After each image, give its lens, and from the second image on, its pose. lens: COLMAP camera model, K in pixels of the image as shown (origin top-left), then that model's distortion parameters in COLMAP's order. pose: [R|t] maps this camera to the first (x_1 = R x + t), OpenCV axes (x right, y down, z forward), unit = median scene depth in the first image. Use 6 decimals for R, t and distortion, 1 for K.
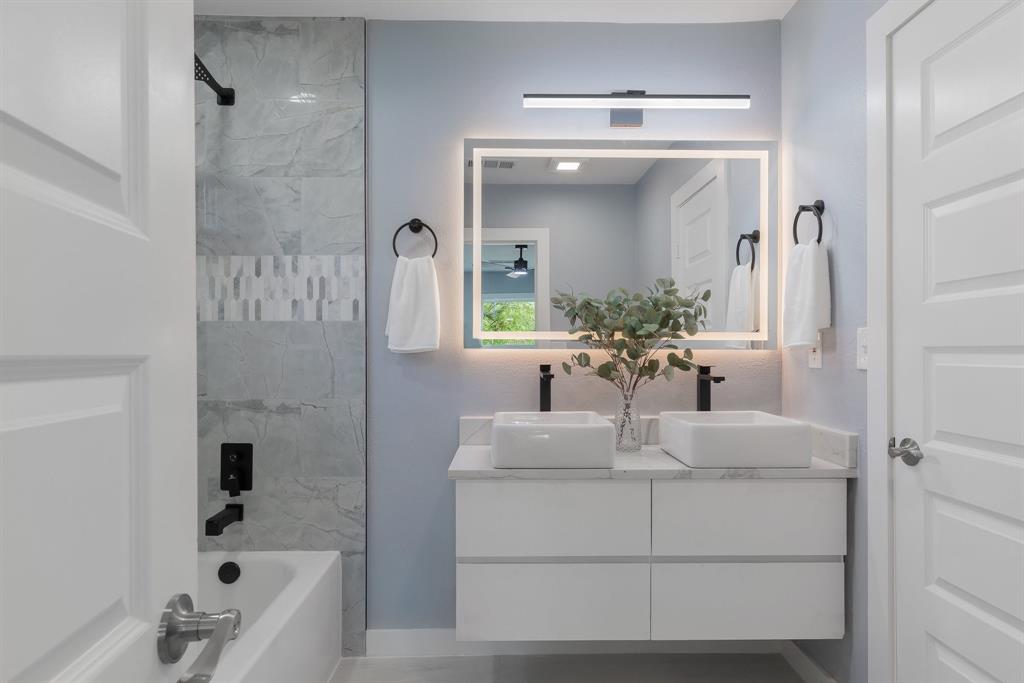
lens RADIAL K [[578.2, 0, 504.7], [0, 578.2, 348.2], [0, 0, 1]] dist [0.004464, -0.001210]
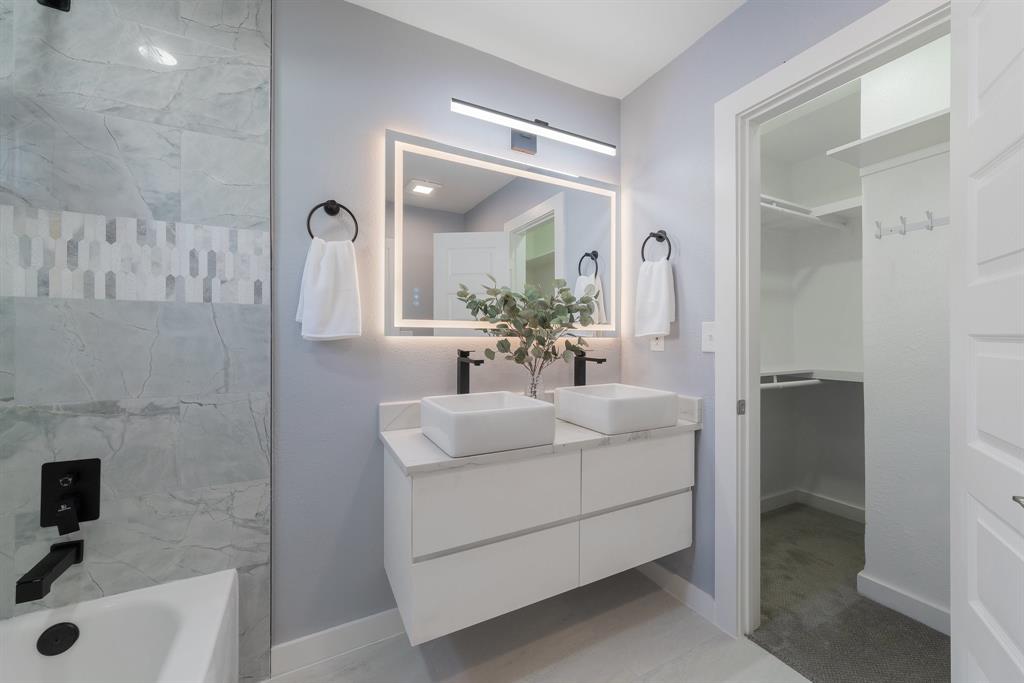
lens RADIAL K [[401.1, 0, 520.8], [0, 401.1, 335.2], [0, 0, 1]] dist [0.000229, 0.000380]
pose [[0.893169, 0.004481, 0.449699, -0.176010], [-0.003298, 0.999989, -0.003412, 0.000856], [-0.449709, 0.001564, 0.893174, 0.269262]]
